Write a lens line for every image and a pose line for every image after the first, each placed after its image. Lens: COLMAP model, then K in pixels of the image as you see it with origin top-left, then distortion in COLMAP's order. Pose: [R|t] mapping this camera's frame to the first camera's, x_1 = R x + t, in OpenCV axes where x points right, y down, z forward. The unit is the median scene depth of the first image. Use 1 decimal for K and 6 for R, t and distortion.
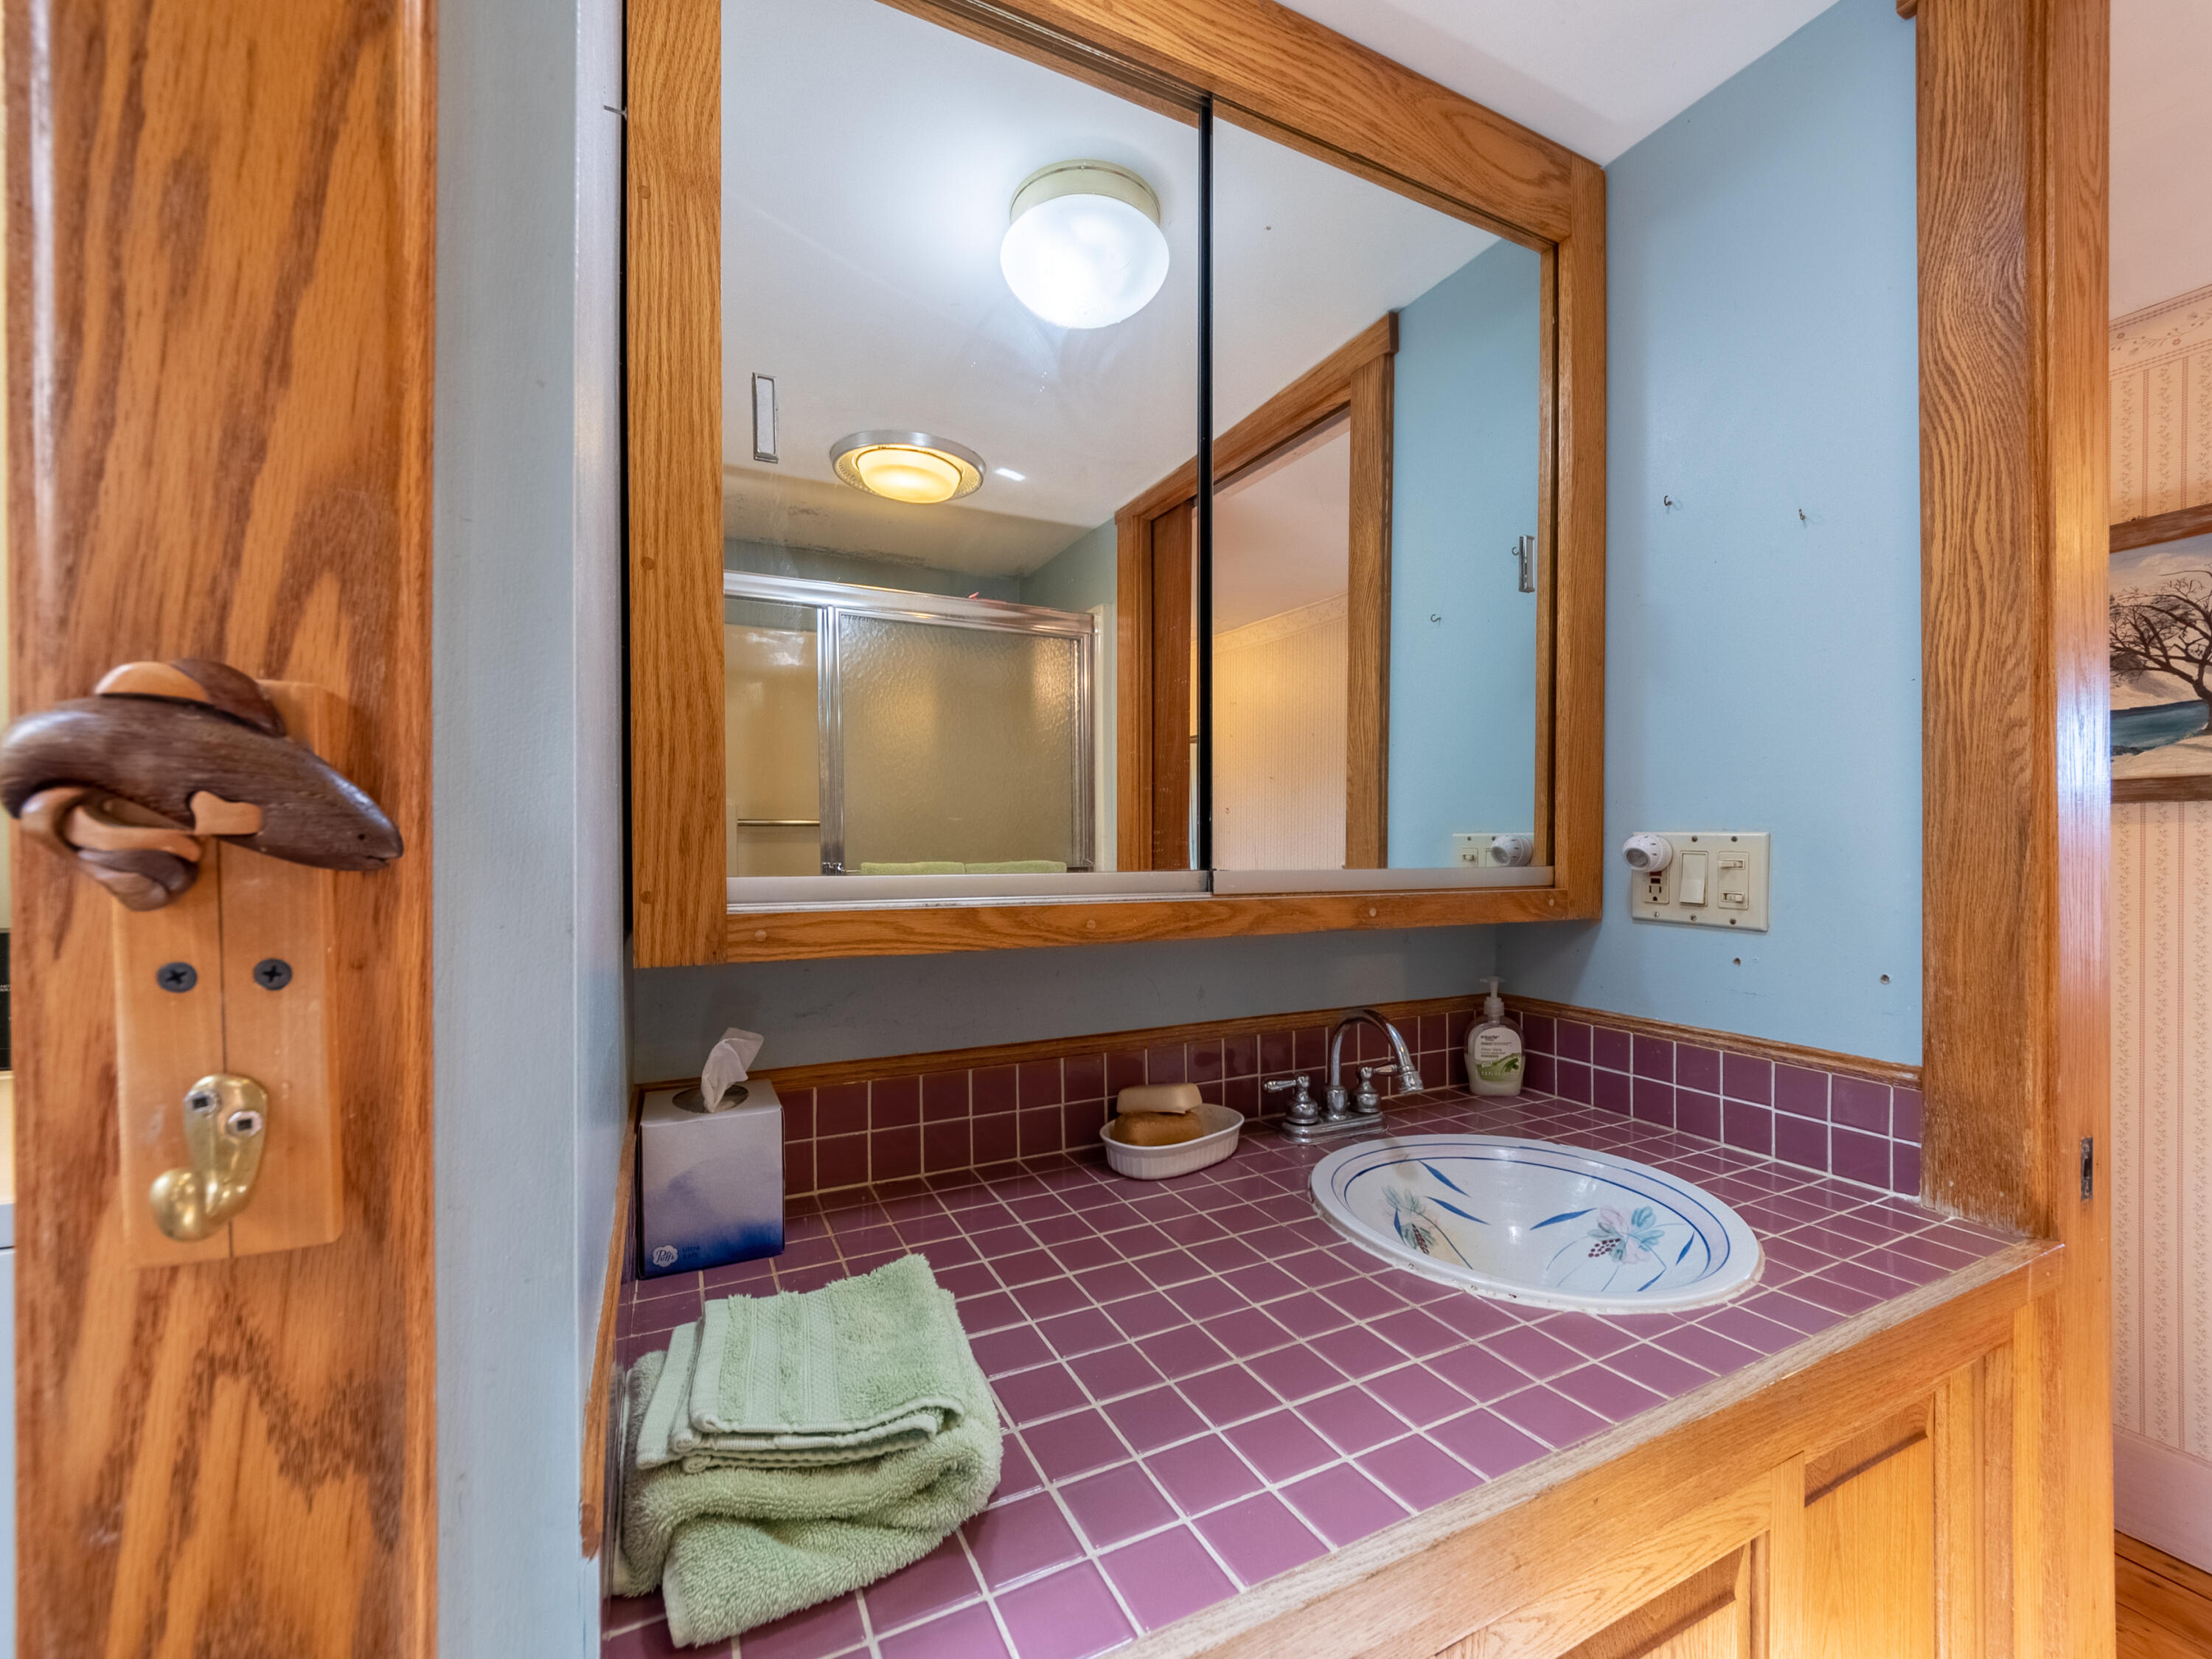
lens RADIAL K [[897.6, 0, 1106.5], [0, 897.6, 843.4], [0, 0, 1]] dist [-0.009164, 0.000463]
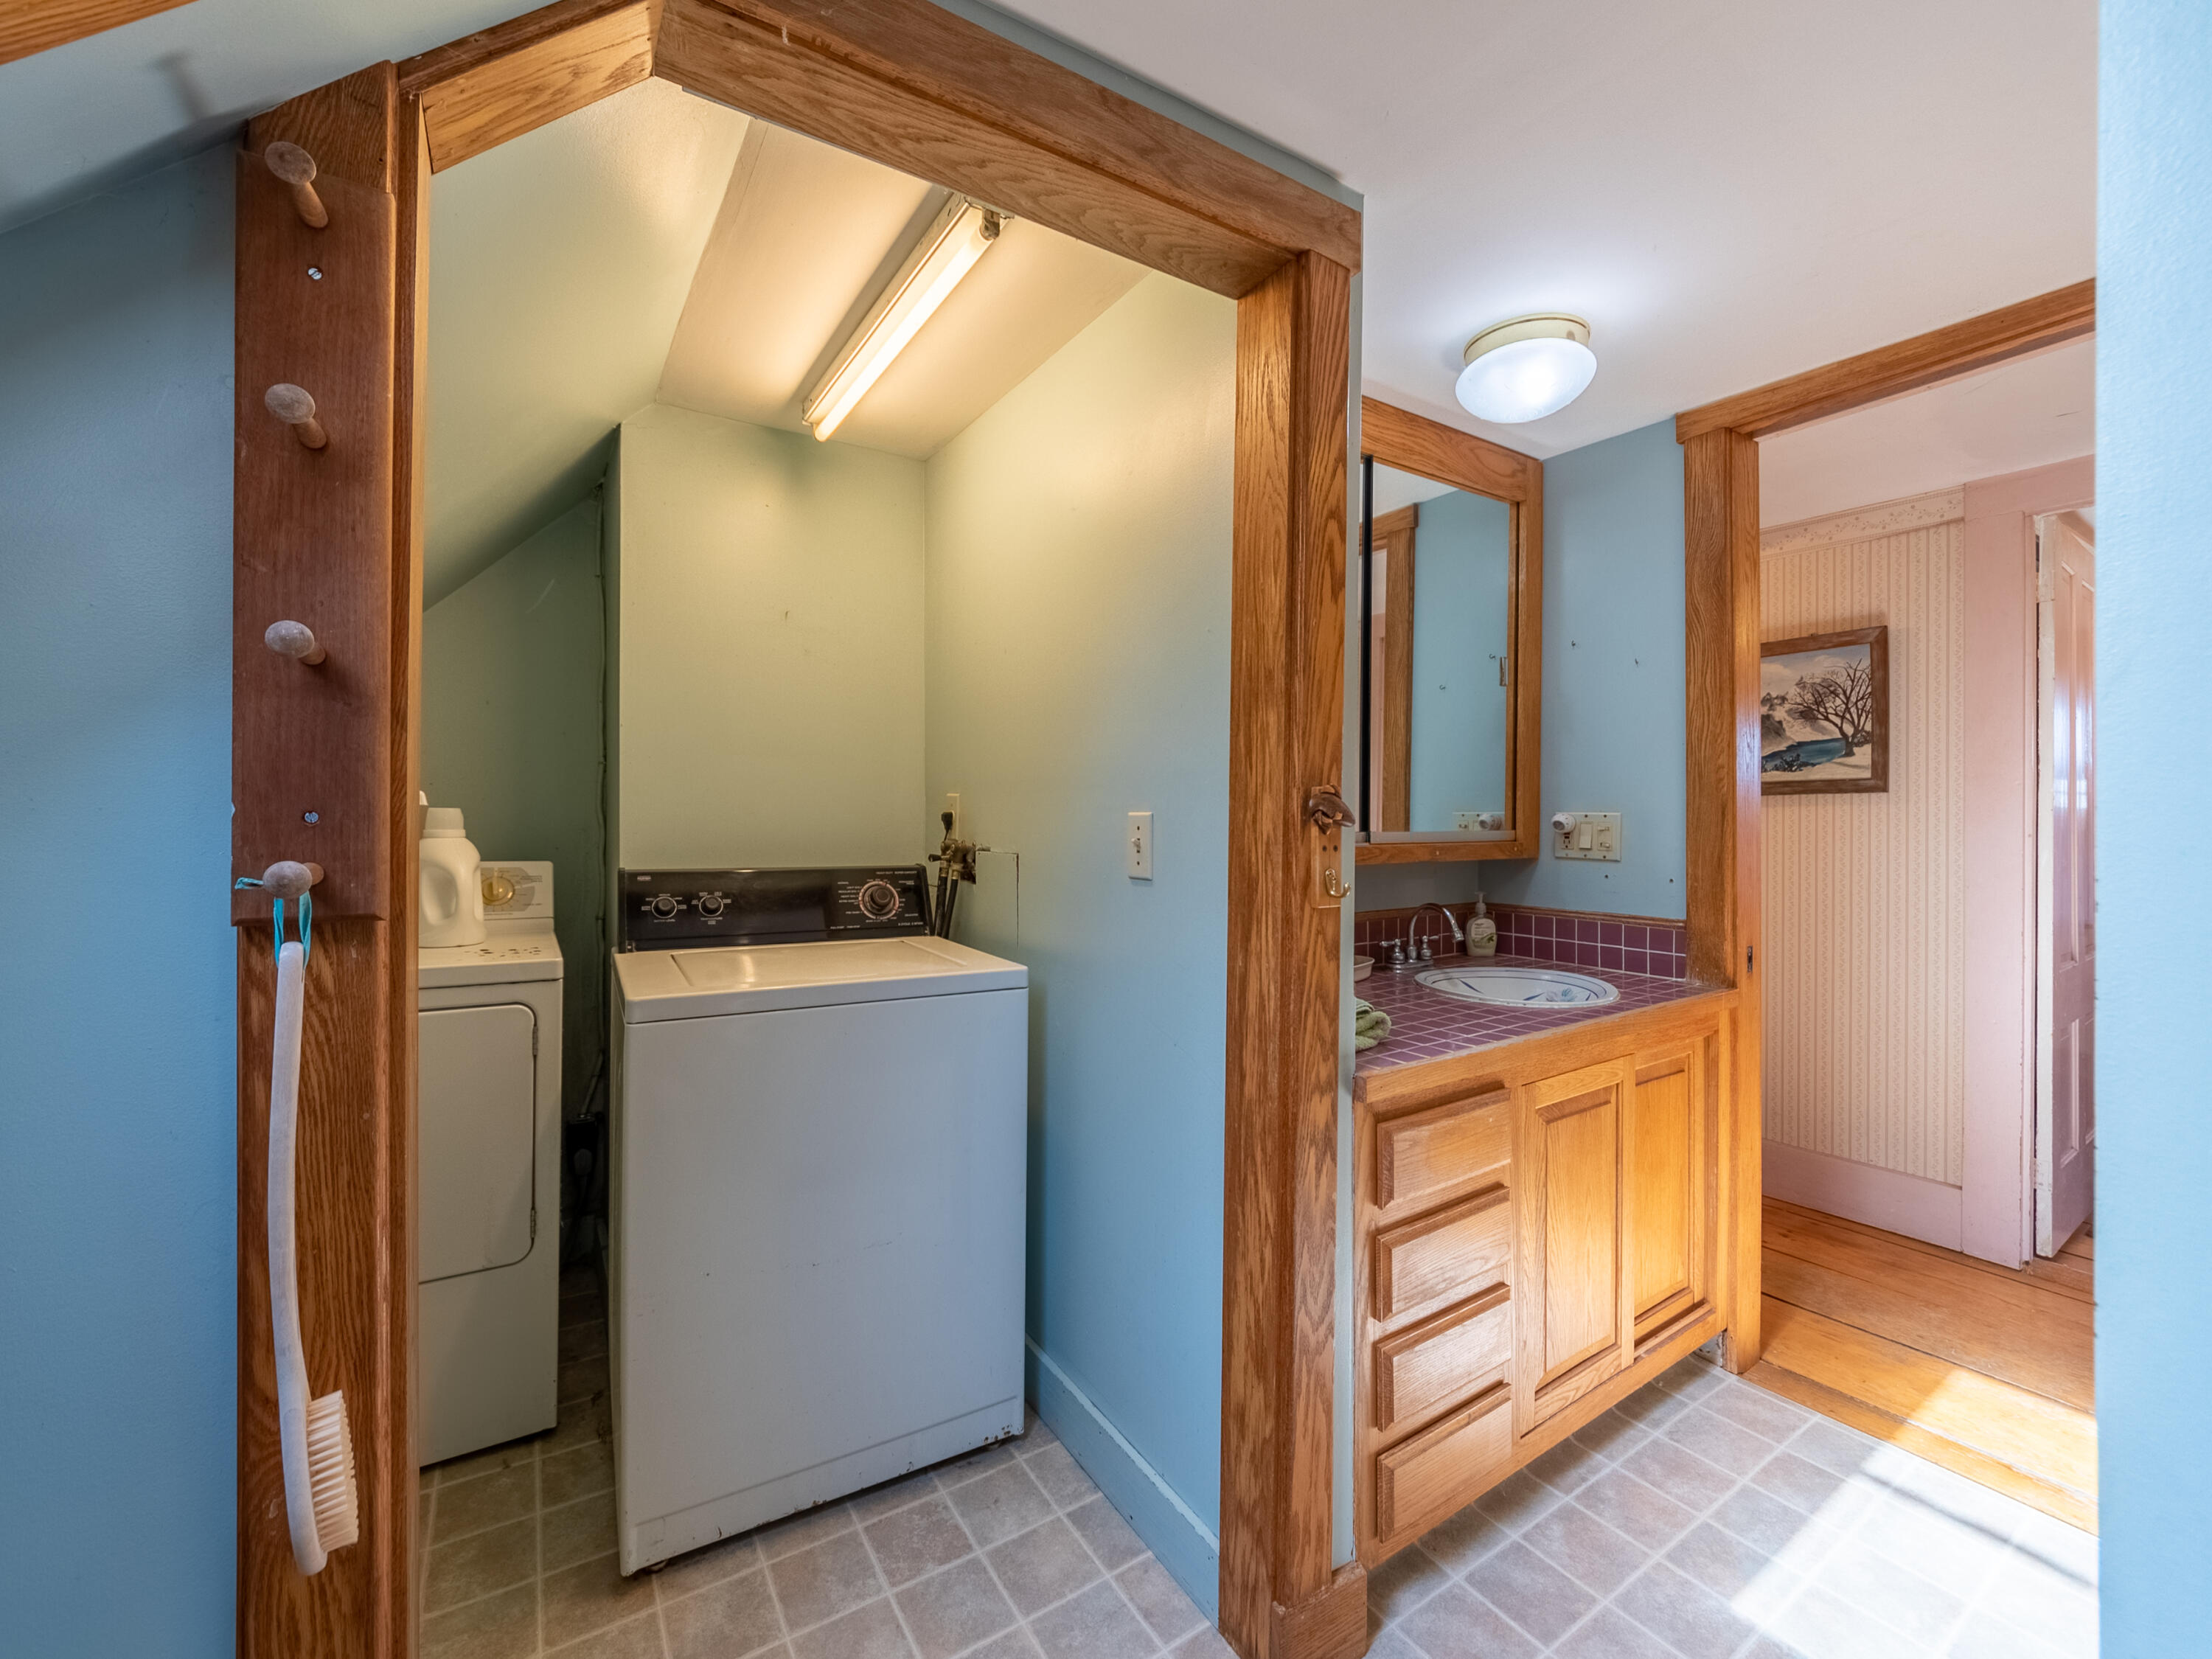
lens RADIAL K [[897.6, 0, 1111.1], [0, 897.6, 820.5], [0, 0, 1]] dist [-0.009164, 0.000463]
pose [[0.992374, -0.002019, 0.123248, -0.606443], [0.001417, 0.999987, 0.004973, -0.005864], [-0.123256, -0.004760, 0.992363, -0.805189]]
